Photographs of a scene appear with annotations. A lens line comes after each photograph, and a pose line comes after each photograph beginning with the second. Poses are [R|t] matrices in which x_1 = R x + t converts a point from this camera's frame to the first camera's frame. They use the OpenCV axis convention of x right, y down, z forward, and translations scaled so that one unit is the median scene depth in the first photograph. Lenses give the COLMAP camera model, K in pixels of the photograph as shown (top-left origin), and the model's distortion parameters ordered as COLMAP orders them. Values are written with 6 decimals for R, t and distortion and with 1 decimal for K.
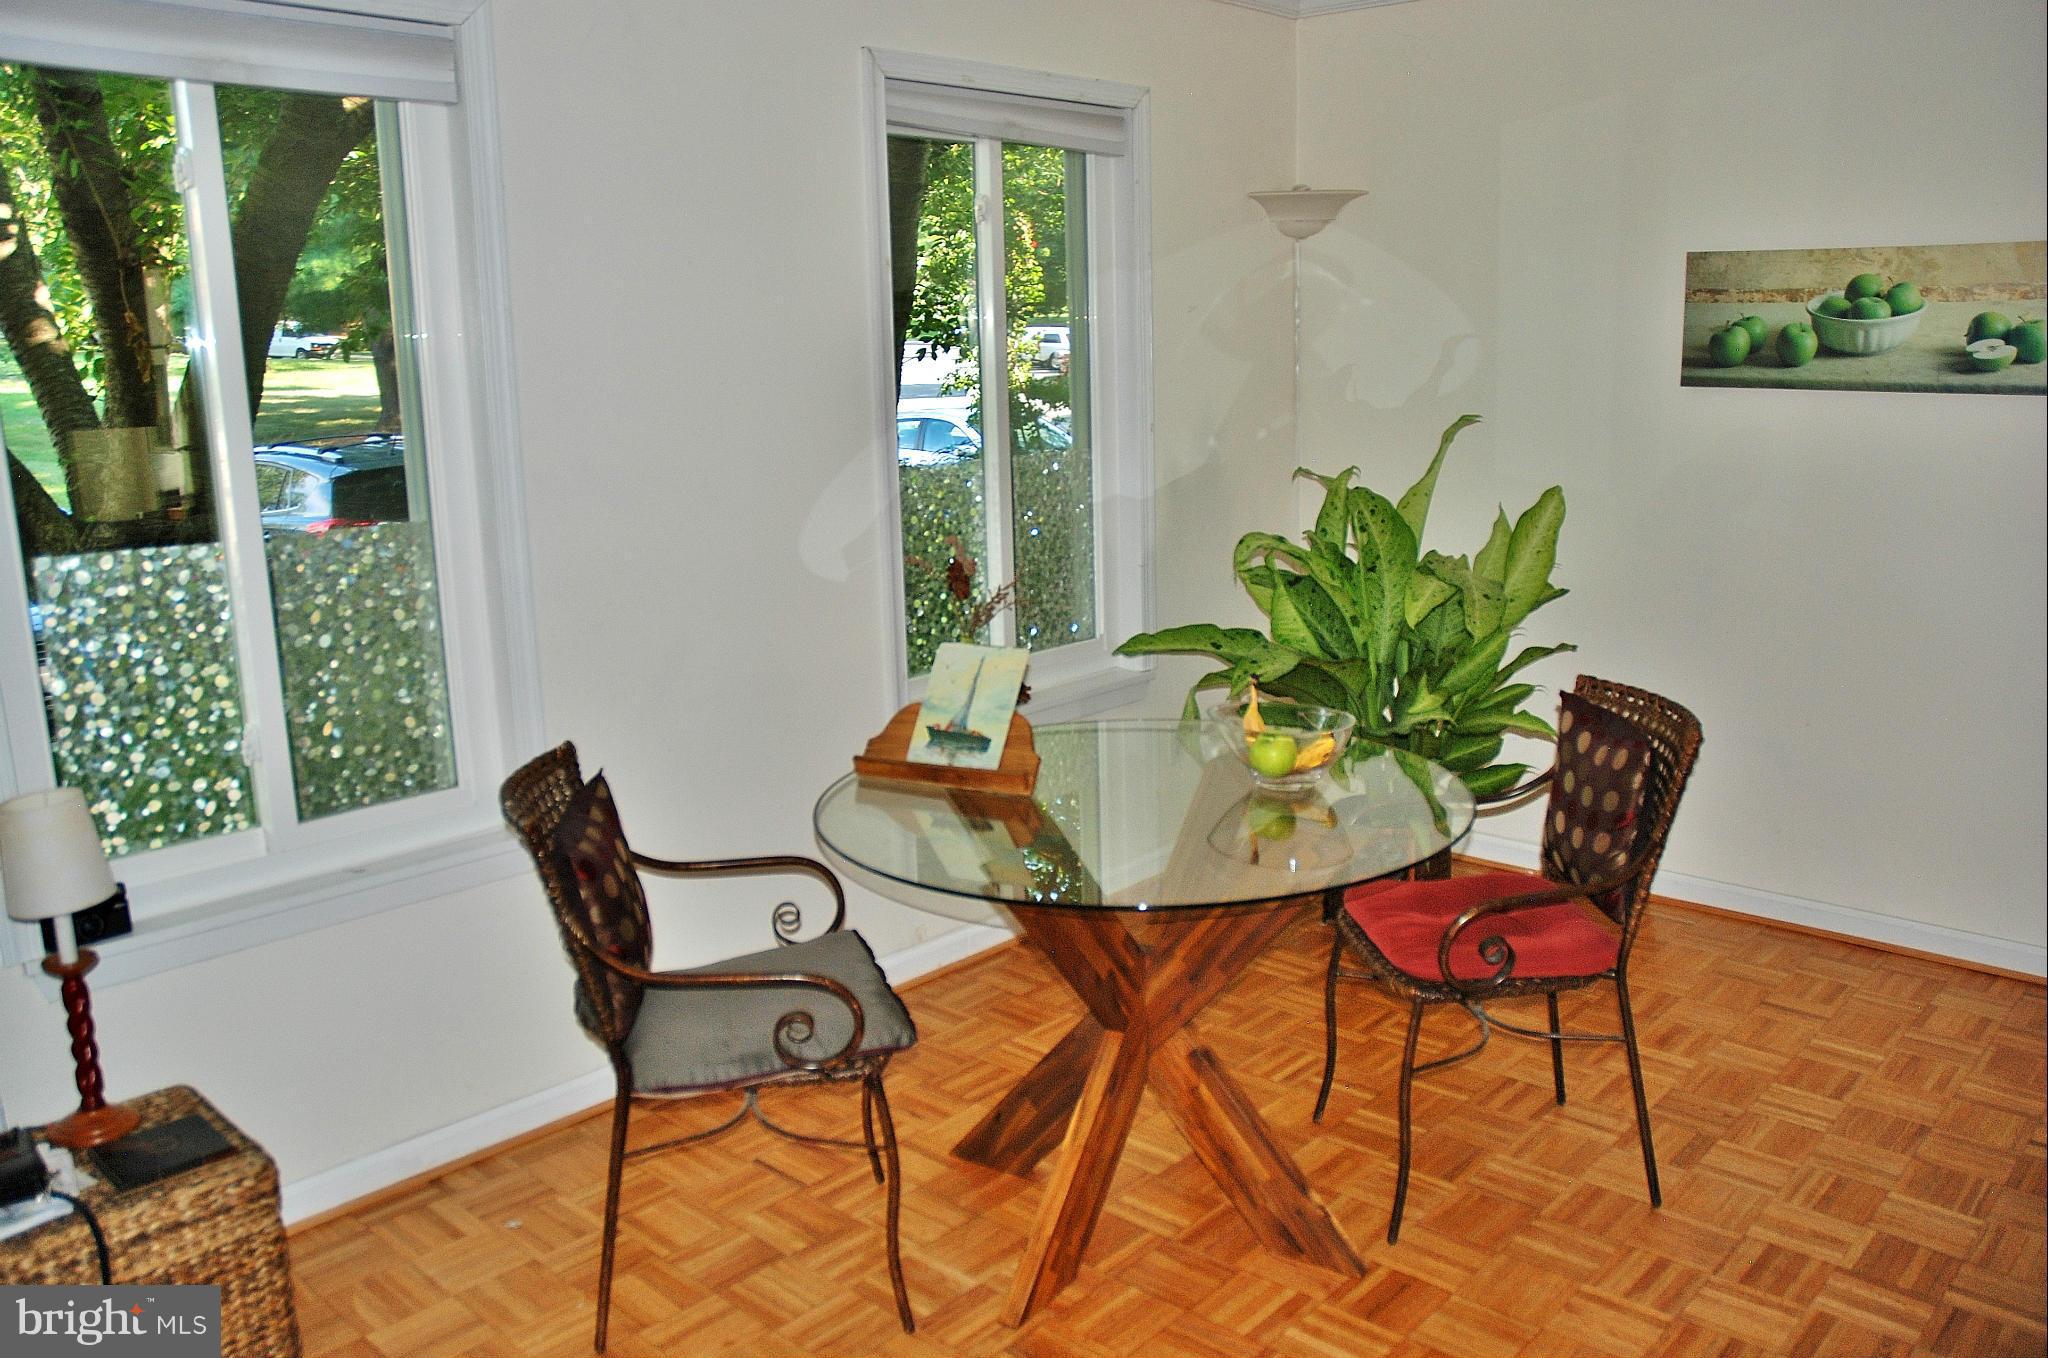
lens RADIAL K [[1606.4, 0, 1012.4], [0, 1606.4, 689.9], [0, 0, 1]] dist [-0.149567, 0.101955]
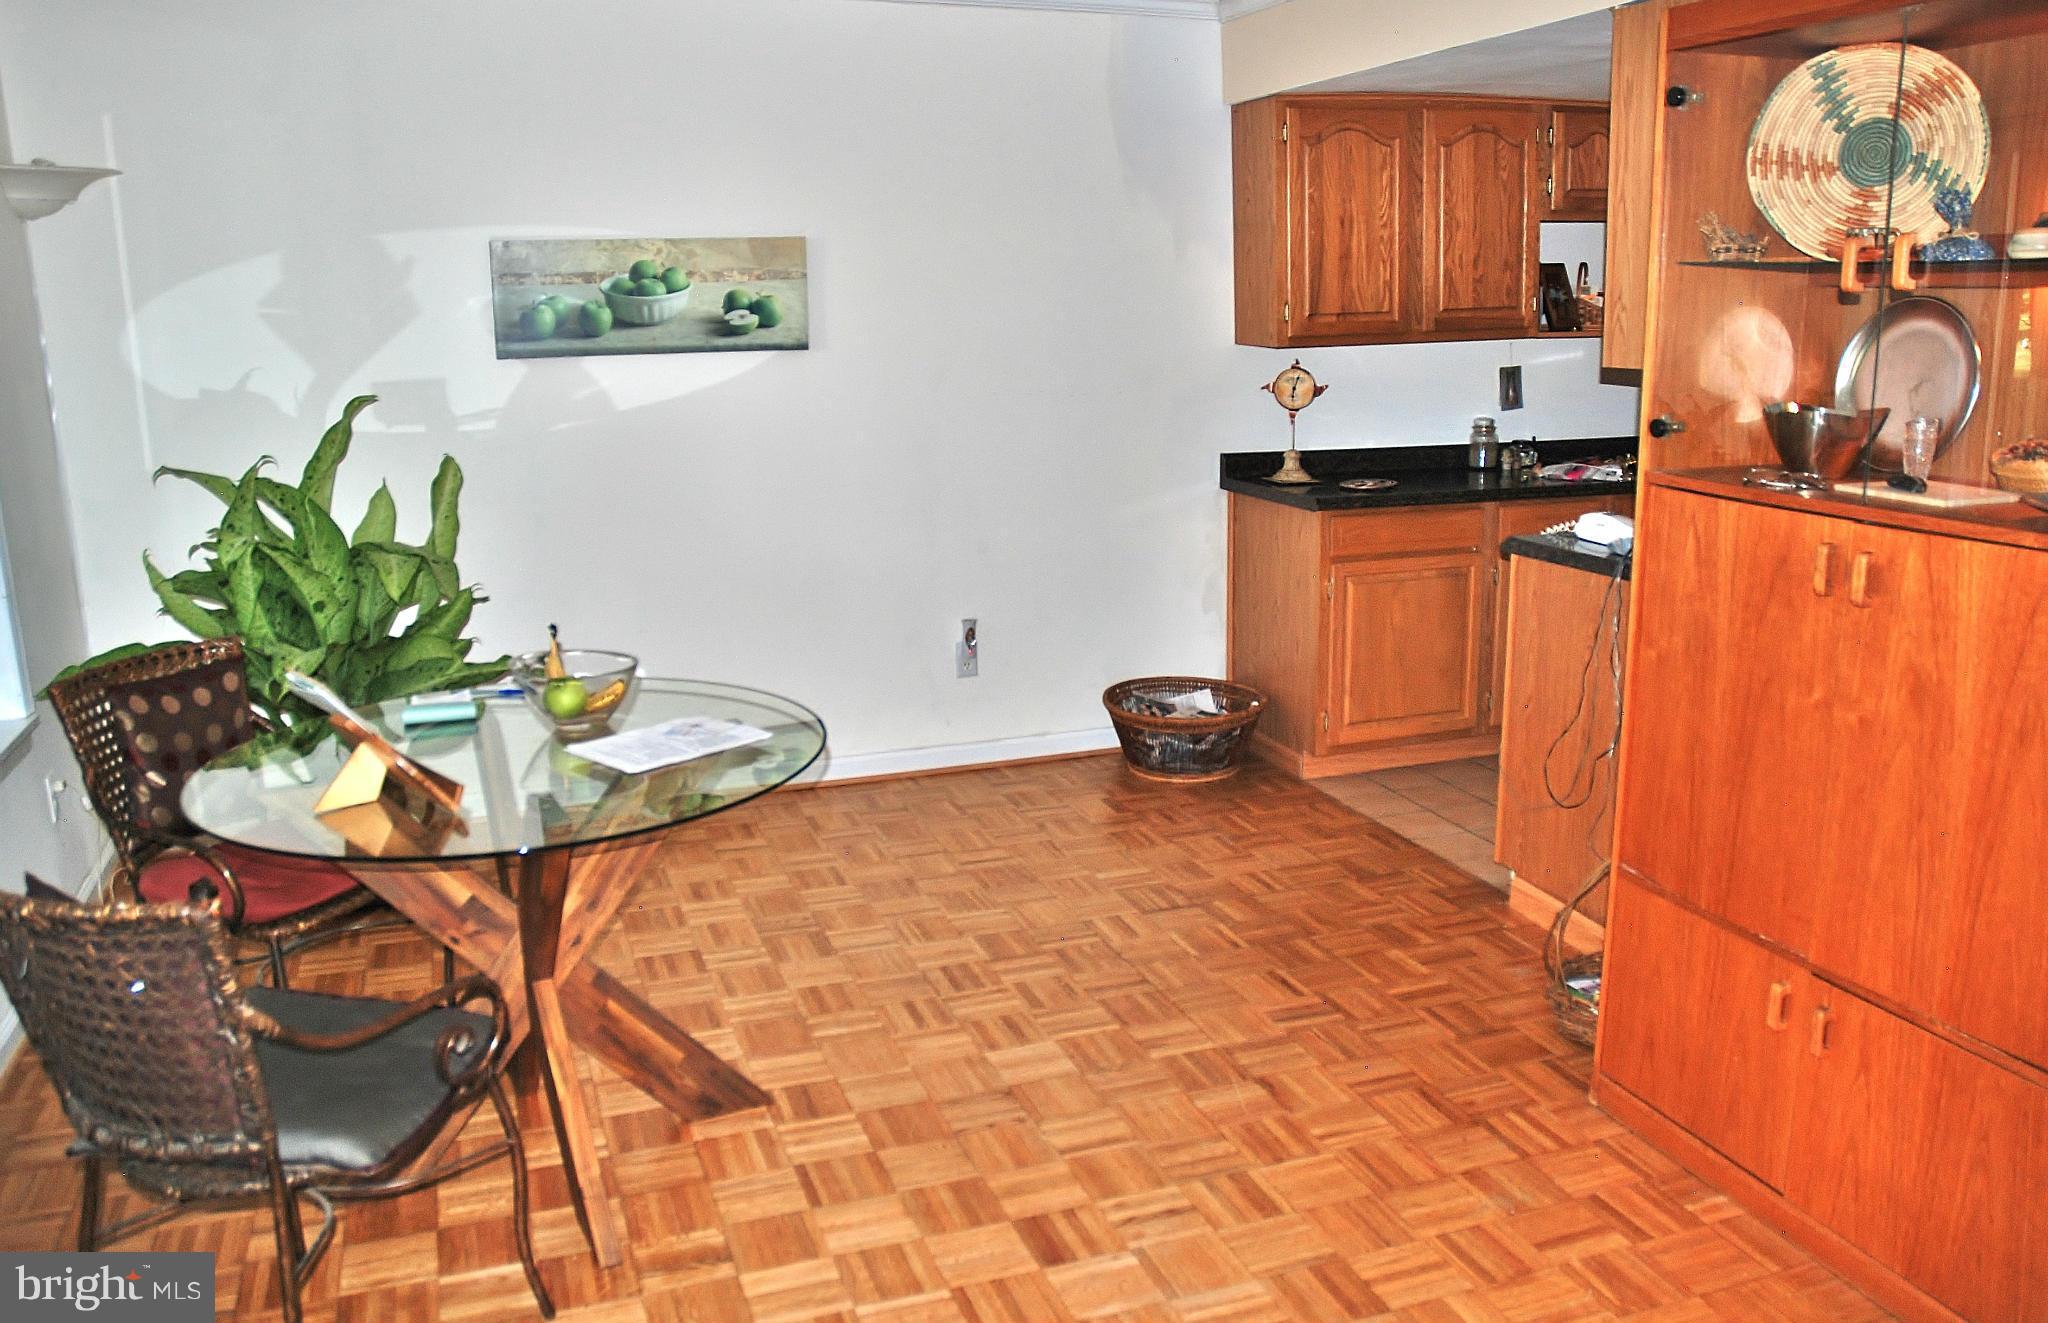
lens RADIAL K [[1608.8, 0, 1071.1], [0, 1608.8, 639.0], [0, 0, 1]] dist [-0.108677, 0.085825]
pose [[0.462168, -0.174567, 0.869441, -0.450840], [0.199110, 0.975828, 0.090086, -0.019747], [-0.864150, 0.131480, 0.485754, 0.122445]]
